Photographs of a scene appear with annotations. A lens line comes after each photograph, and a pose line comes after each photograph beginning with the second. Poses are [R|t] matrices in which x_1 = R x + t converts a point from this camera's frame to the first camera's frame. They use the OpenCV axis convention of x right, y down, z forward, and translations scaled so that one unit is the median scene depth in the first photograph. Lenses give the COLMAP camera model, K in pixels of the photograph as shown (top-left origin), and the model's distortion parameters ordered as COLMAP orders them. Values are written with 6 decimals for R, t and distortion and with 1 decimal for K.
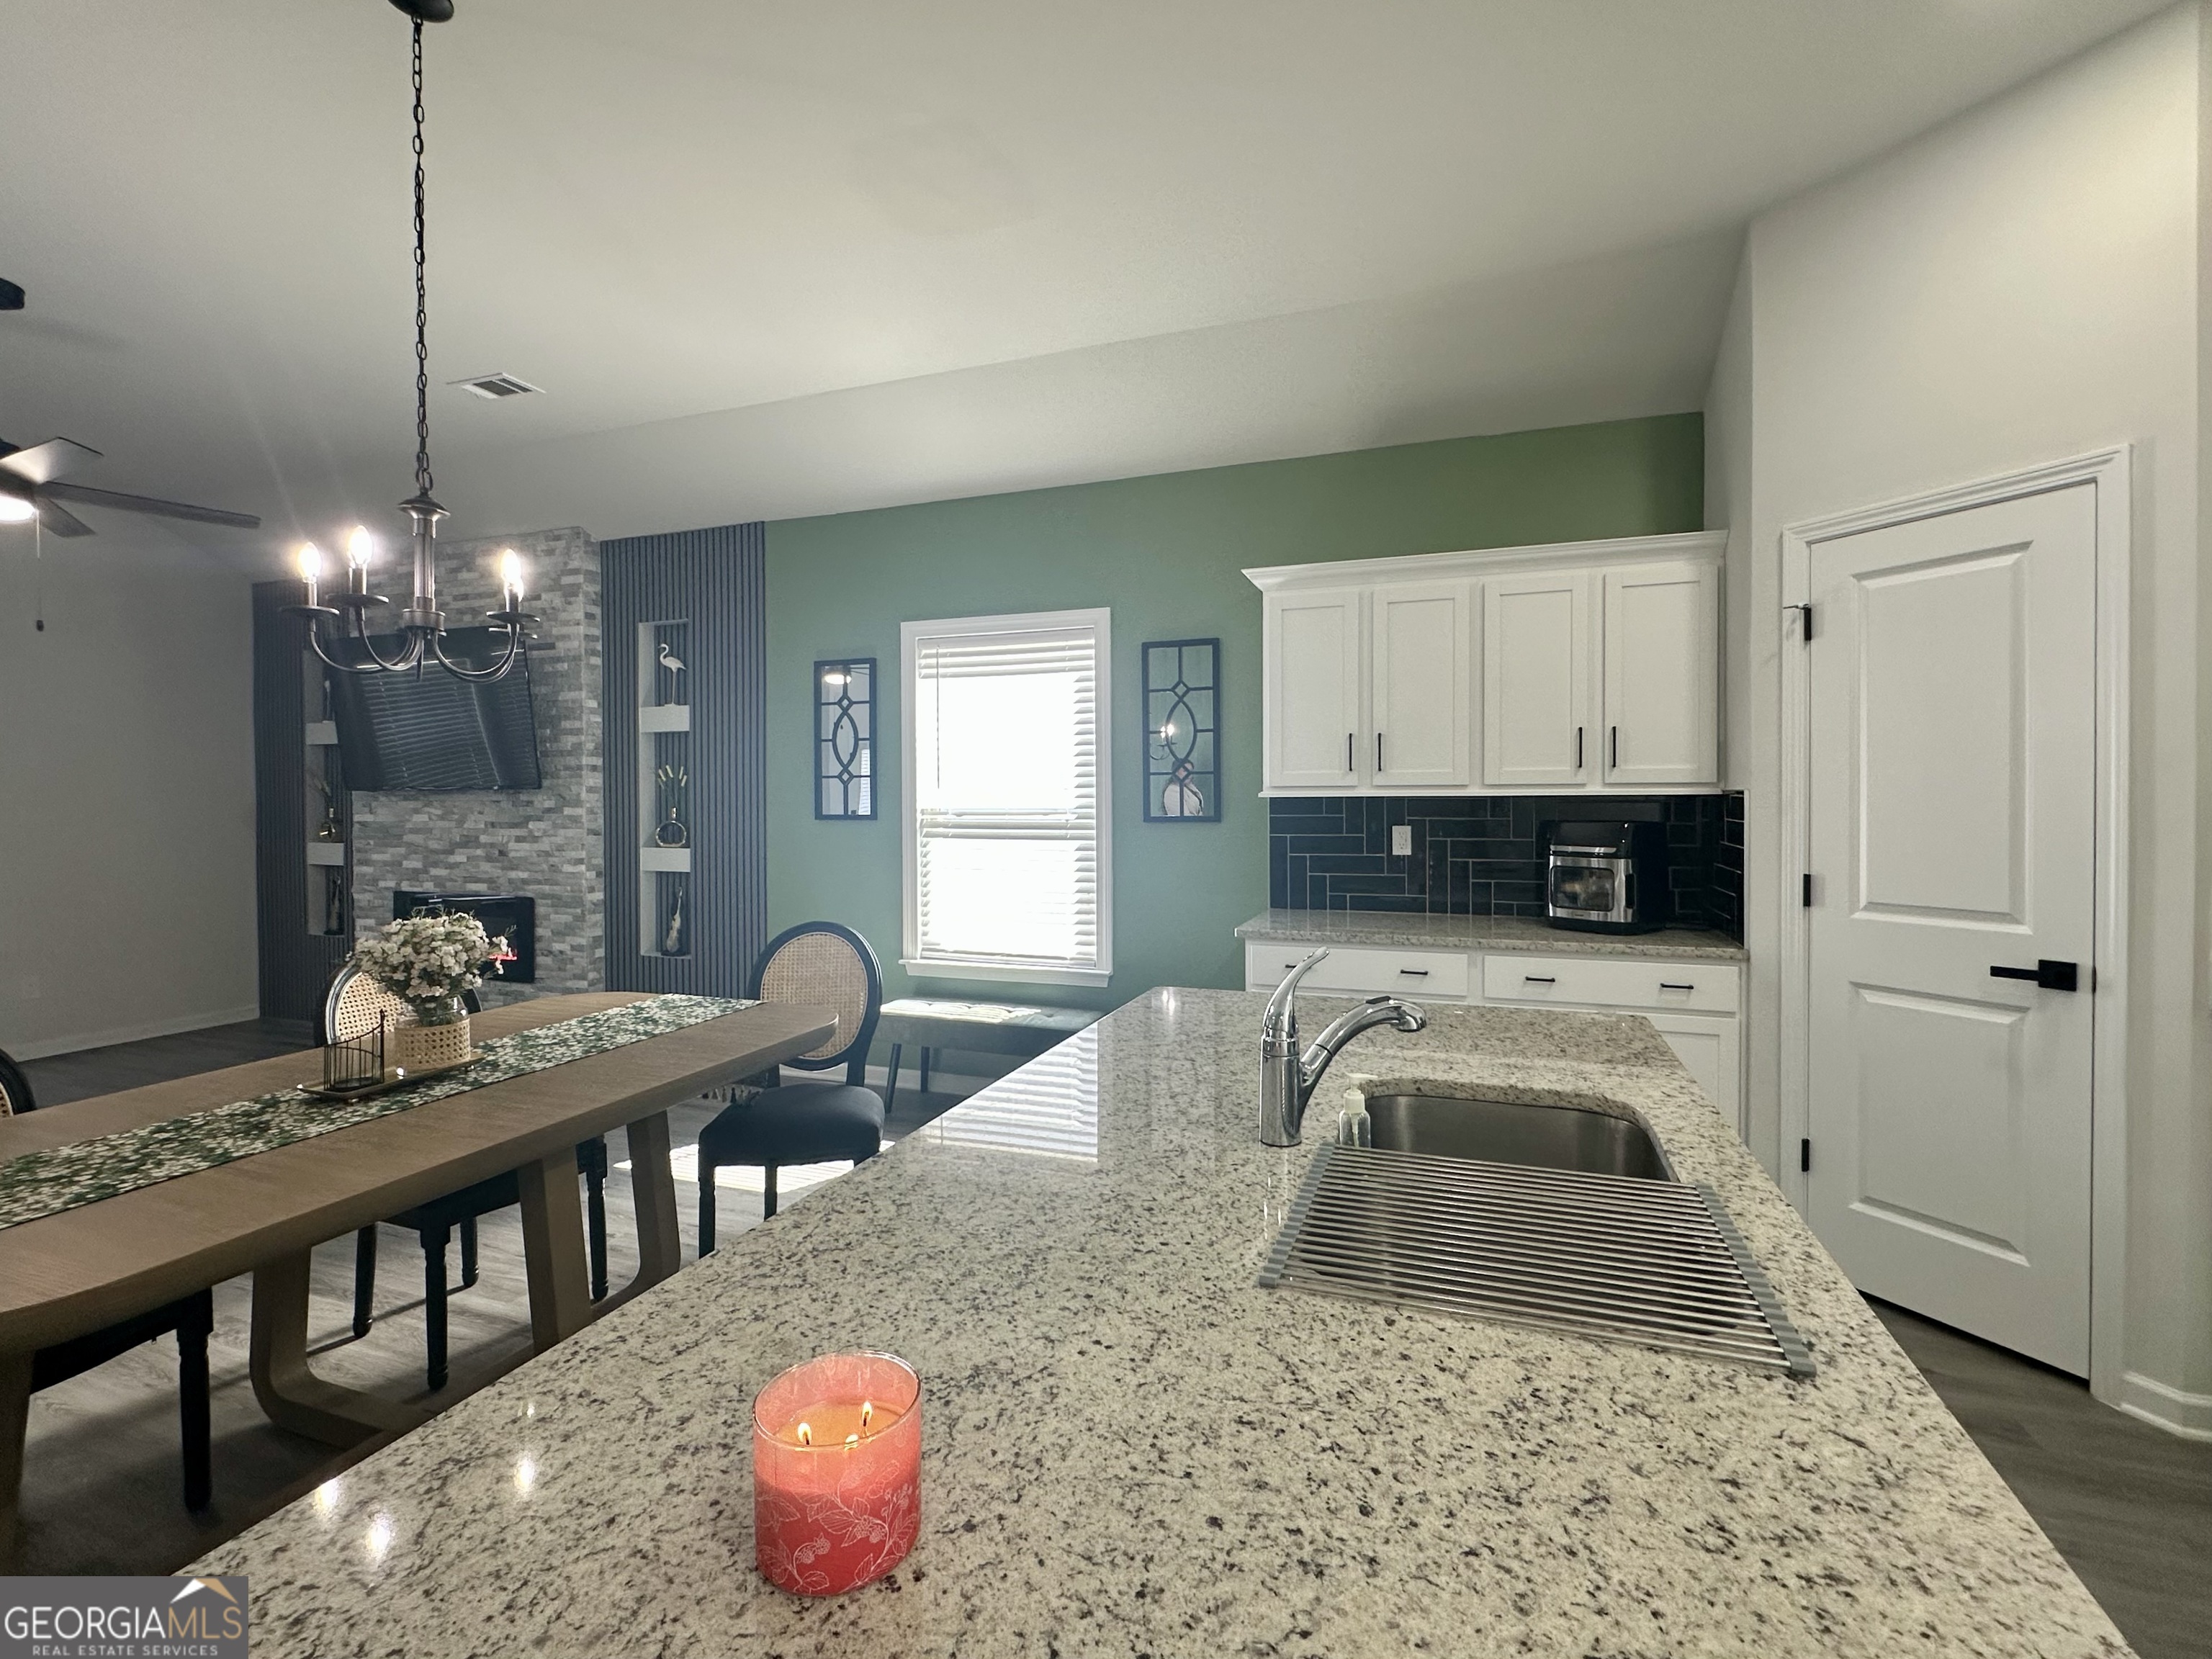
lens RADIAL K [[1013.4, 0, 1110.9], [0, 1013.4, 811.0], [0, 0, 1]] dist [-0.002776, -0.000174]
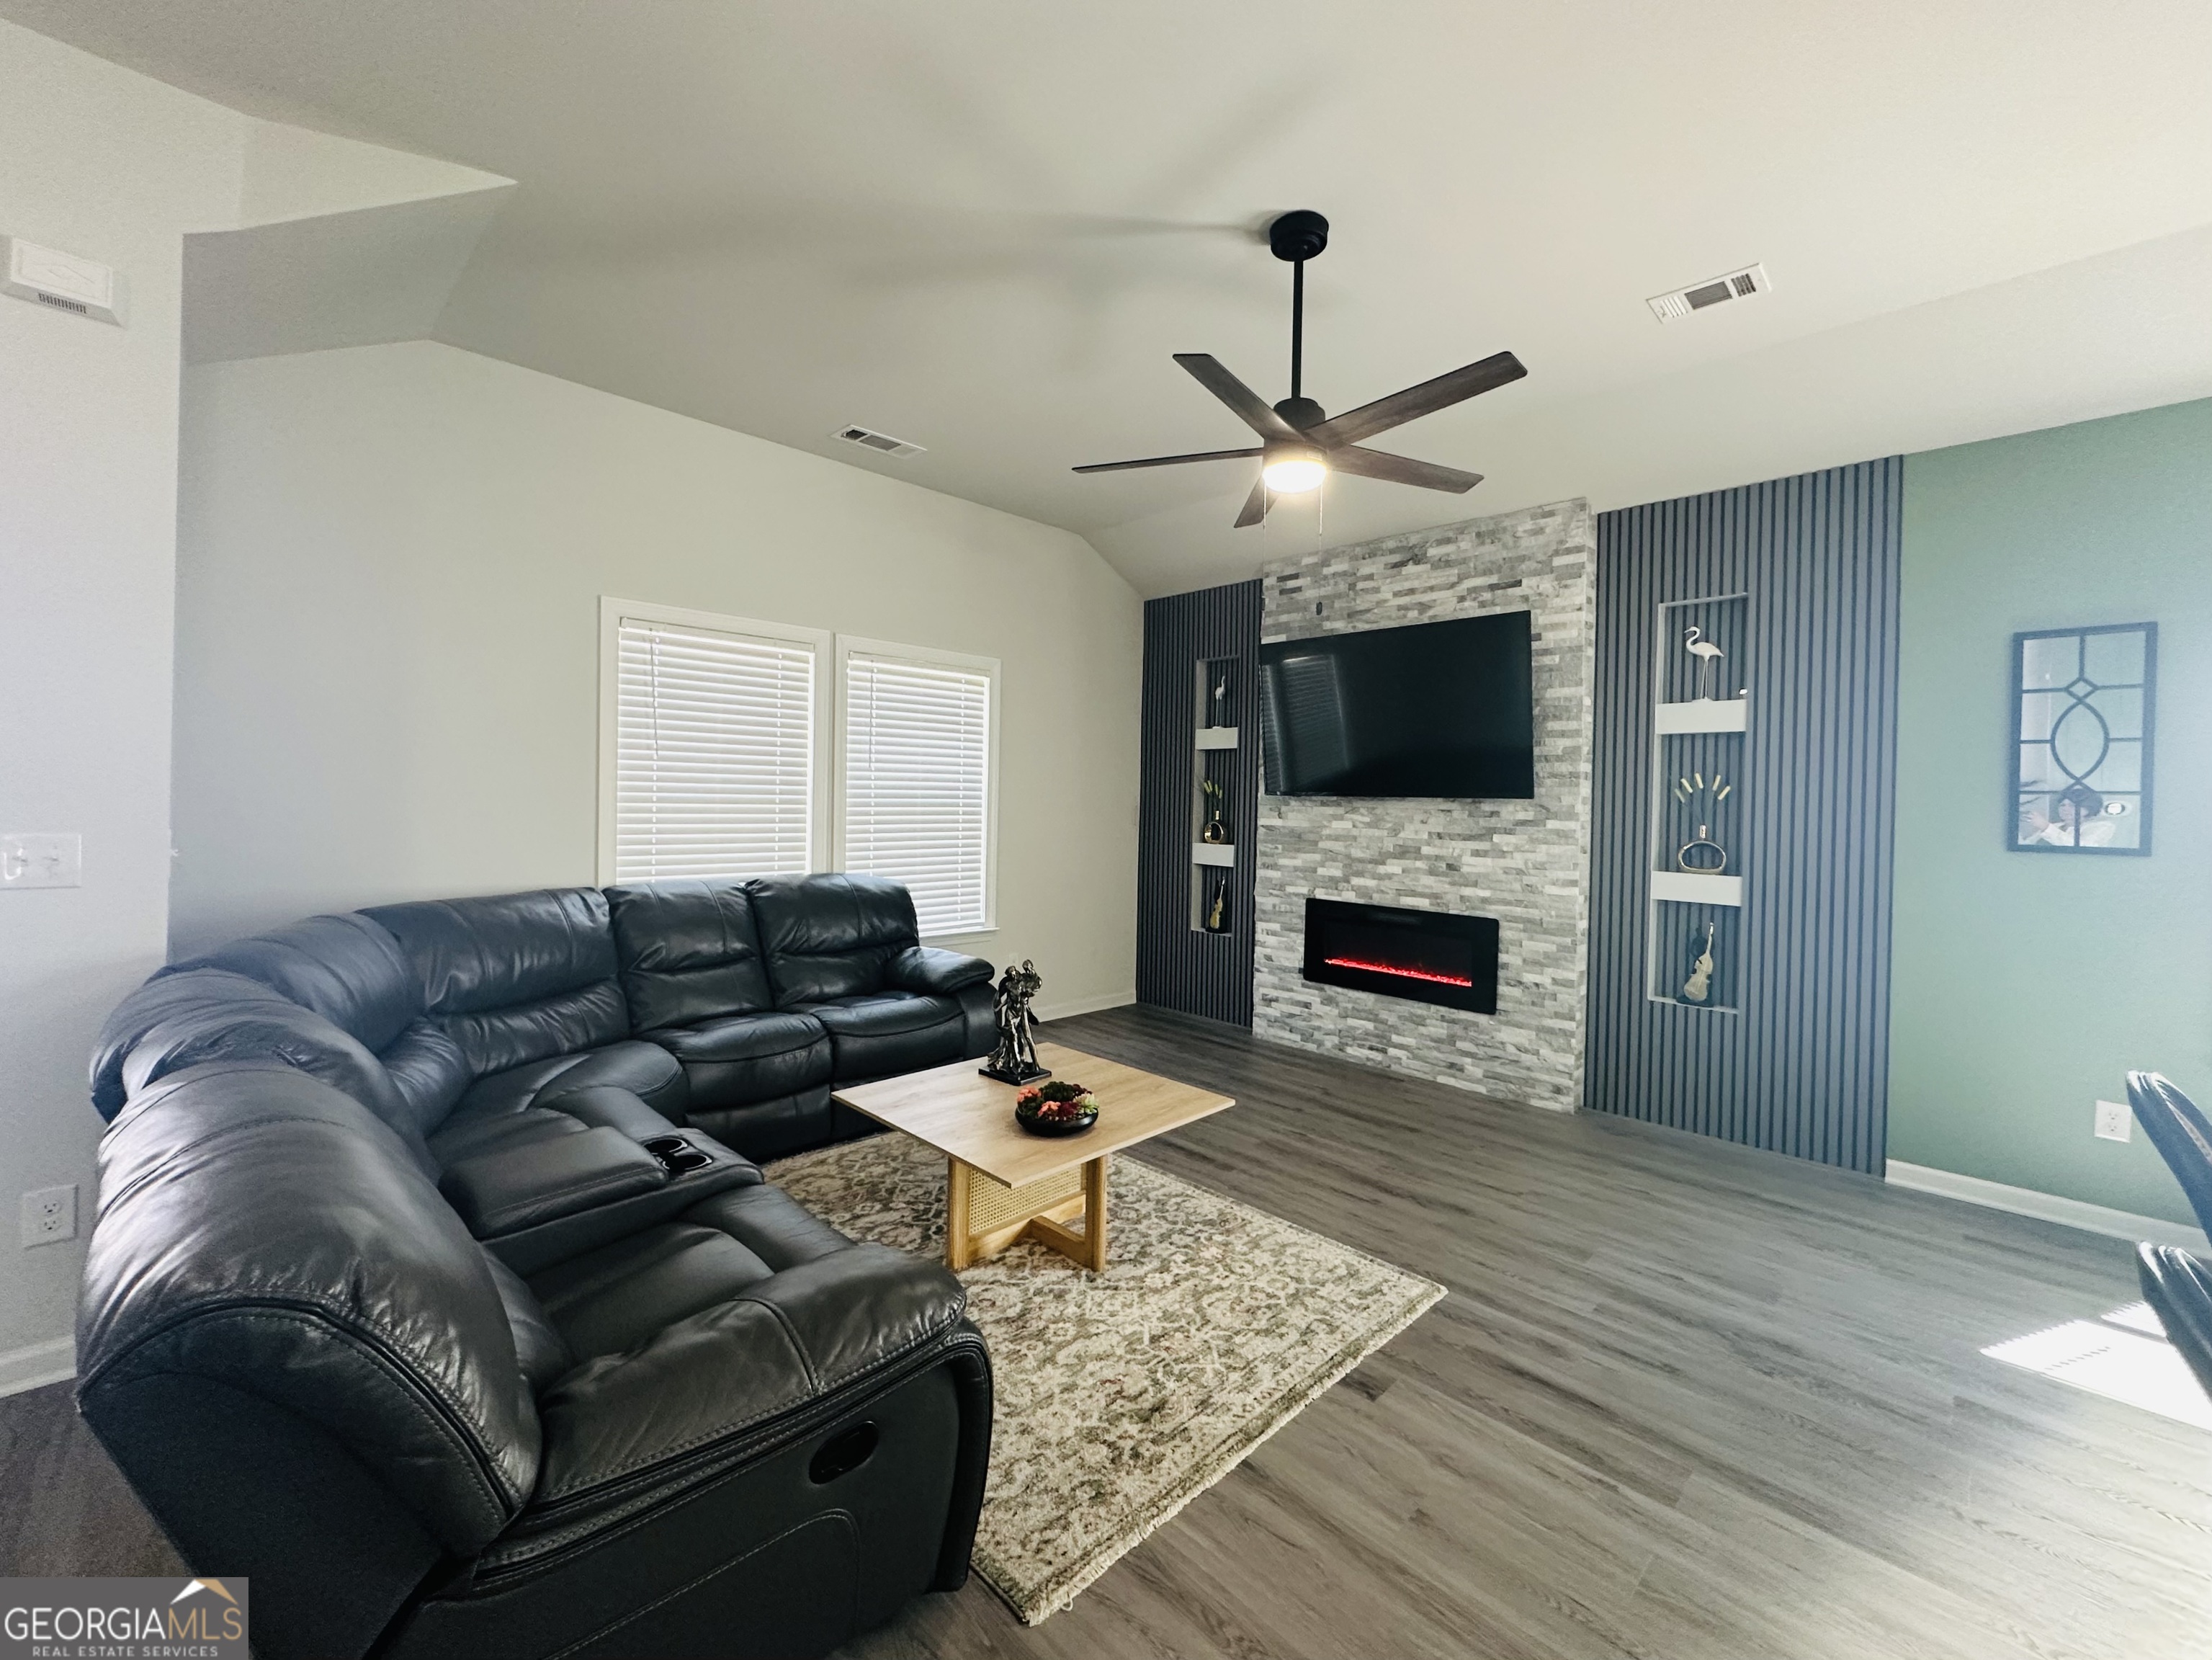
lens RADIAL K [[905.2, 0, 1111.7], [0, 905.2, 805.1], [0, 0, 1]] dist [-0.000066, -0.000327]
pose [[0.905933, 0.026658, -0.422581, -0.552530], [-0.031536, 0.999492, -0.004555, -0.001142], [0.422245, 0.017453, 0.906314, 0.129905]]
